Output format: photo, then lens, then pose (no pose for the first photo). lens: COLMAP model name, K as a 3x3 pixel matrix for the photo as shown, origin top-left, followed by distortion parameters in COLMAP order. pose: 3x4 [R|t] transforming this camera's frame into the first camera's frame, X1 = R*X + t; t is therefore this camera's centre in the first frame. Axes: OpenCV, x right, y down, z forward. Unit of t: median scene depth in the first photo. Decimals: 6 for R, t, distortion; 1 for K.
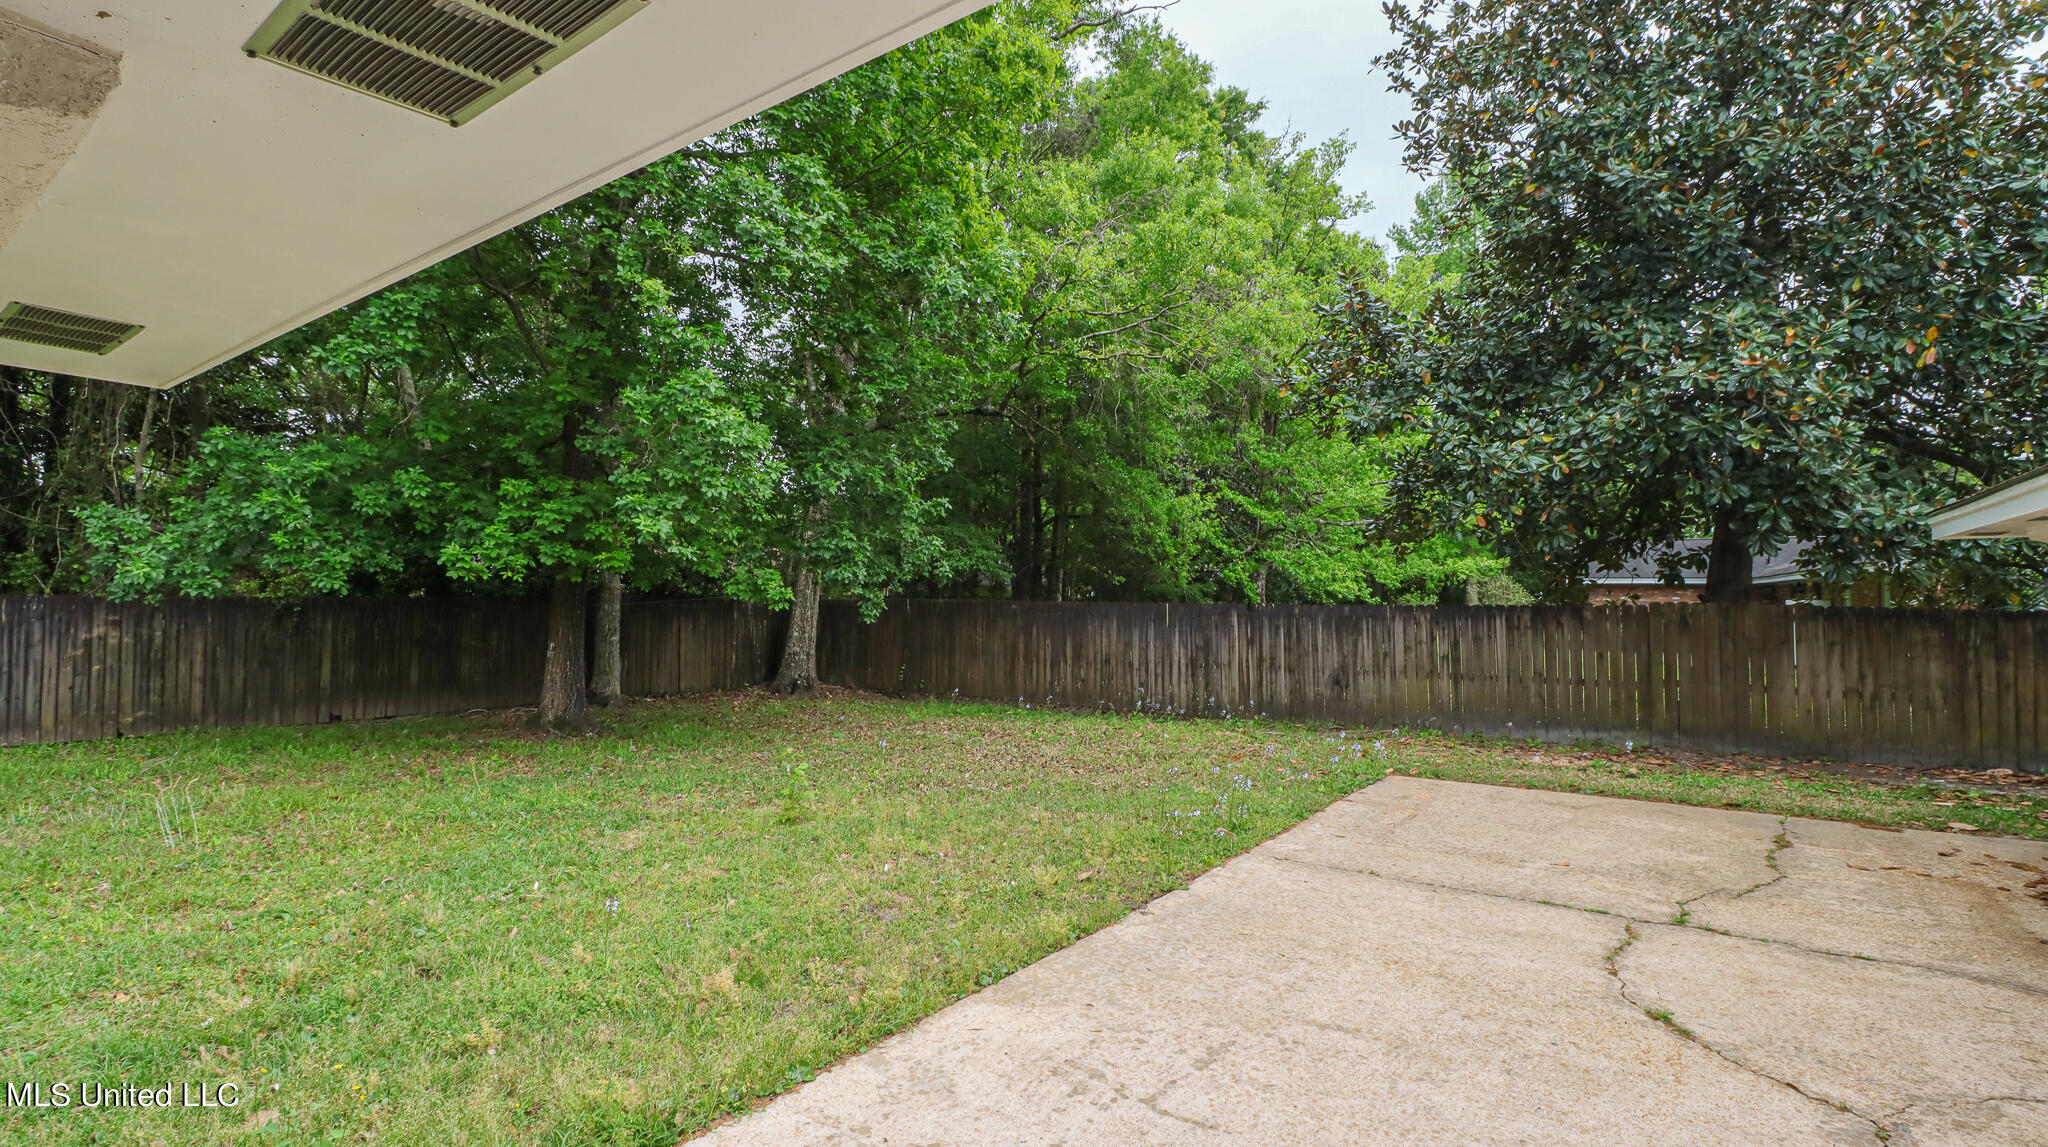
lens RADIAL K [[970.5, 0, 991.3], [0, 970.5, 569.6], [0, 0, 1]] dist [0.003738, -0.020348]
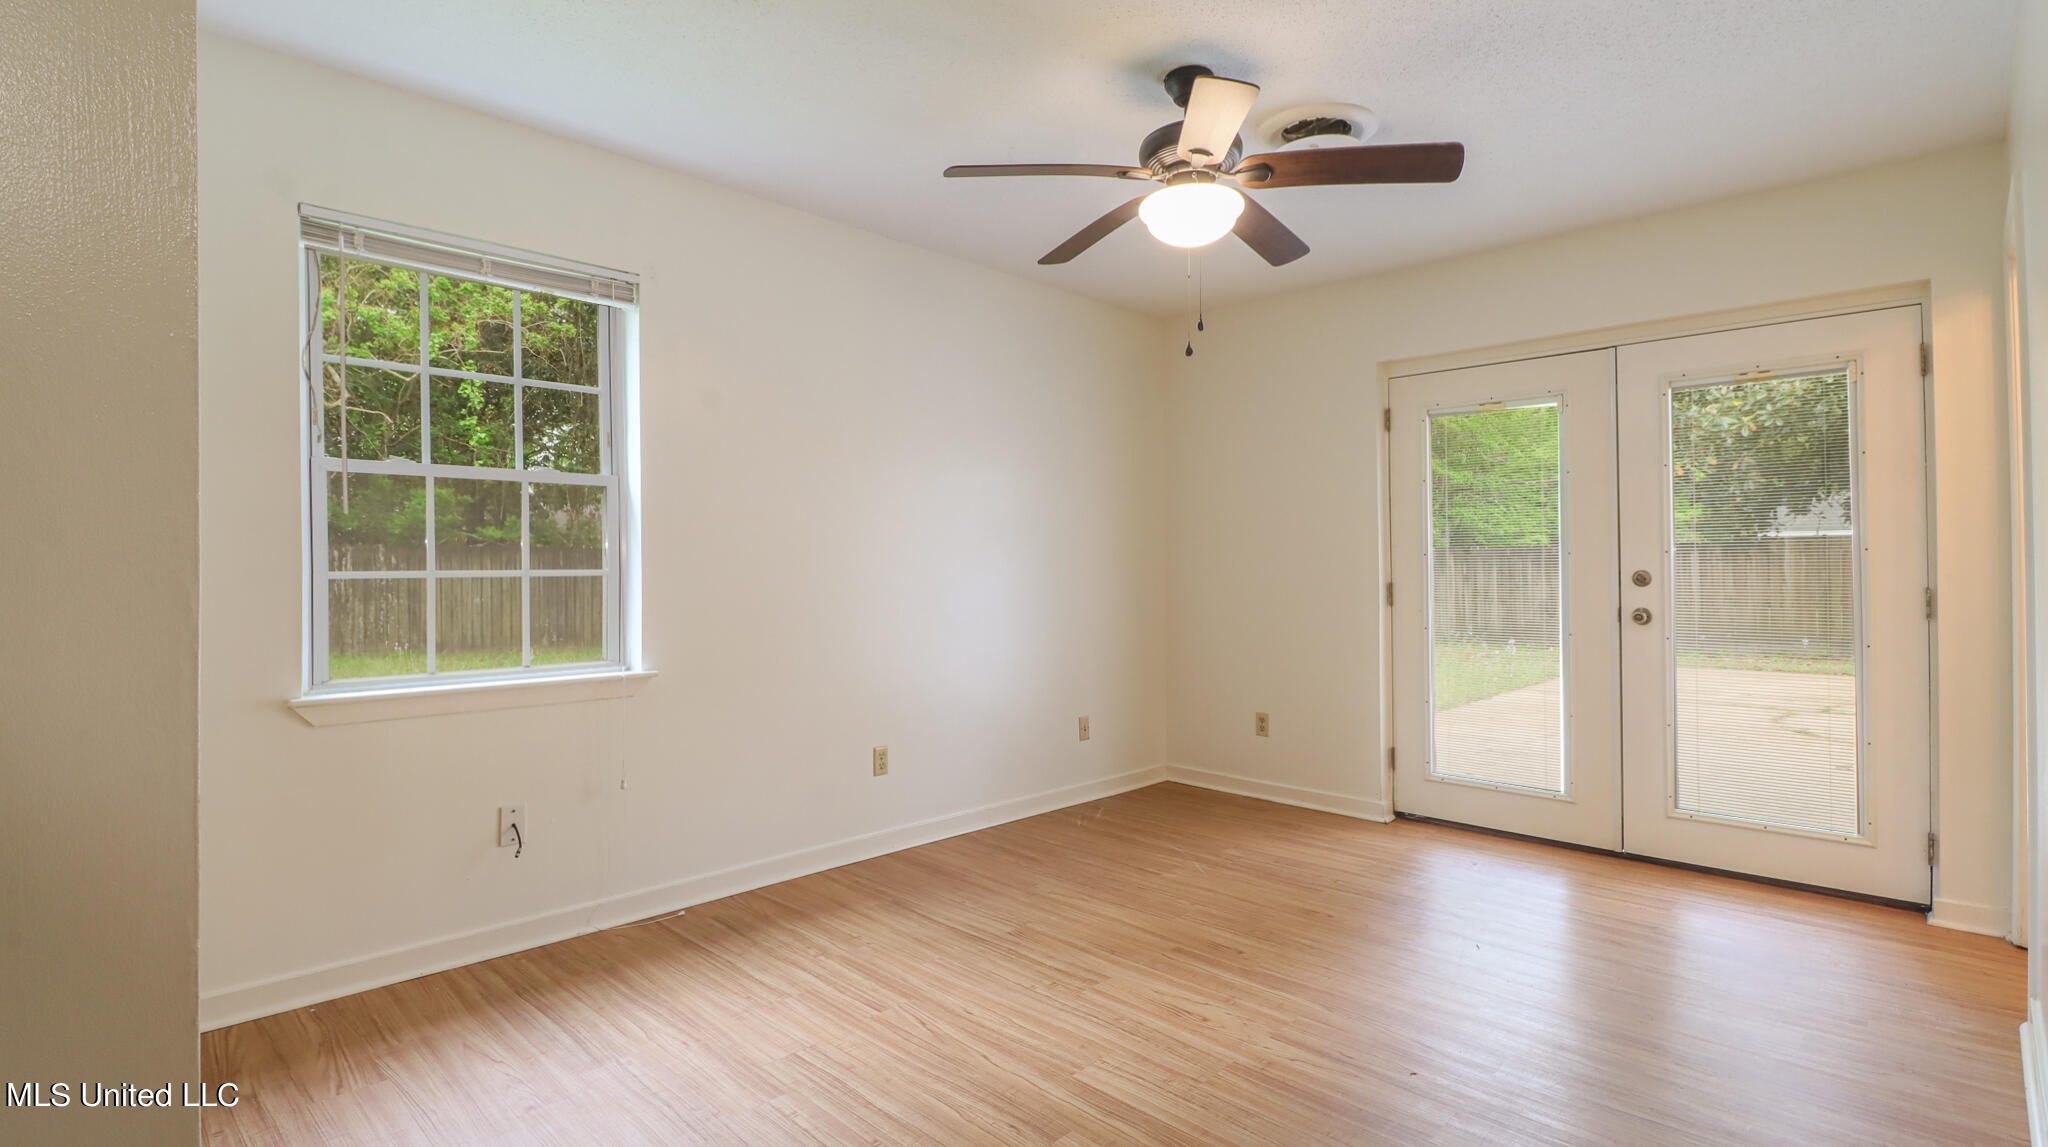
lens RADIAL K [[970.5, 0, 991.3], [0, 970.5, 569.6], [0, 0, 1]] dist [0.003738, -0.020348]
pose [[0.990111, -0.006931, -0.140118, -0.197779], [0.010919, 0.999556, 0.027717, 0.033371], [0.139864, -0.028973, 0.989747, -0.356936]]
